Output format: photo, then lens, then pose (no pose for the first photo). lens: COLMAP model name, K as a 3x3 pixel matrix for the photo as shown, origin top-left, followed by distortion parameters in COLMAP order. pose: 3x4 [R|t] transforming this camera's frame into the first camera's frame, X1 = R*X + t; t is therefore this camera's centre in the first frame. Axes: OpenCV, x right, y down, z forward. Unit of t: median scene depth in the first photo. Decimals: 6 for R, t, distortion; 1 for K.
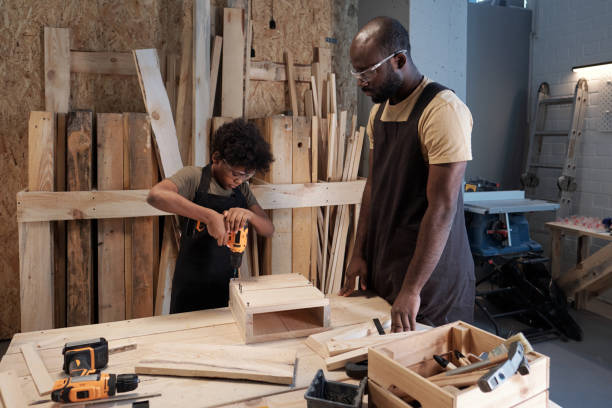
lens RADIAL K [[445.8, 0, 278.6], [0, 445.8, 161.1], [0, 0, 1]] dist [0.001120, -0.014875]
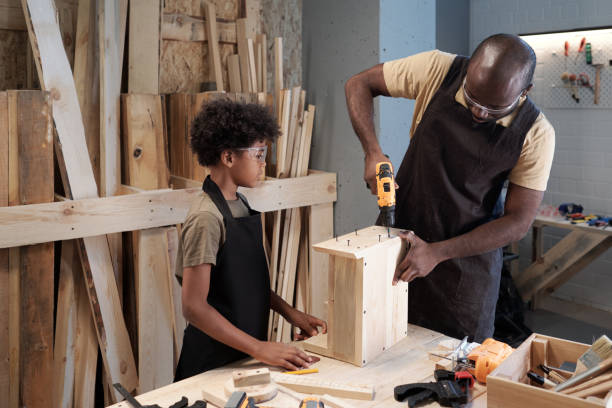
lens RADIAL K [[634.5, 0, 313.7], [0, 634.5, 106.0], [0, 0, 1]] dist [-0.014852, 0.000000]
pose [[0.936525, -0.001066, 0.350600, -0.218805], [0.015952, 0.999089, -0.039574, -0.034148], [-0.350238, 0.042655, 0.935689, -0.047582]]
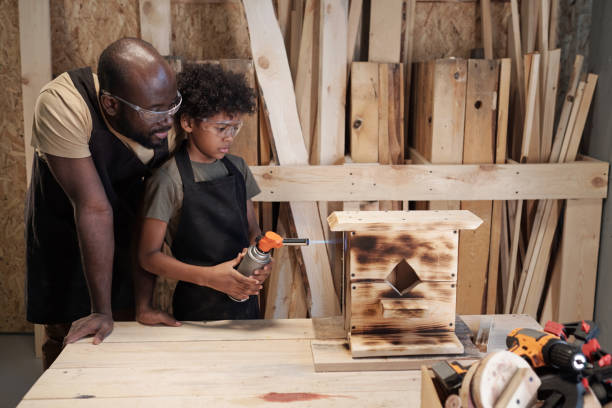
lens RADIAL K [[612.2, 0, 319.8], [0, 612.2, 205.4], [0, 0, 1]] dist [-0.009761, 0.000000]
pose [[0.944629, 0.064039, -0.321830, 0.125320], [-0.013707, 0.987617, 0.156287, -0.027267], [0.327854, -0.143222, 0.933809, 0.071947]]
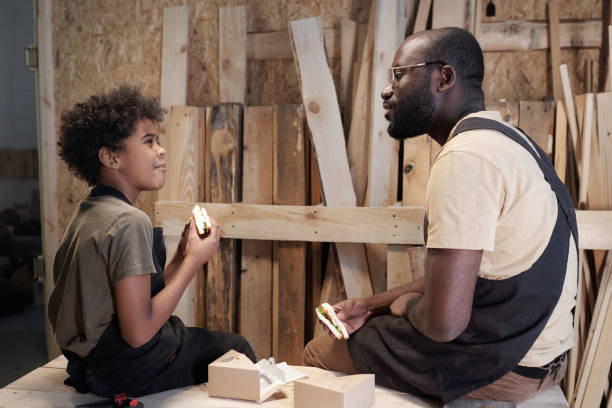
lens RADIAL K [[612.2, 0, 323.4], [0, 612.2, 206.8], [0, 0, 1]] dist [-0.009761, 0.000000]
pose [[0.848158, 0.044278, -0.527889, 0.253869], [-0.028431, 0.998869, 0.038103, 0.021578], [0.528980, -0.017309, 0.848458, 0.124648]]
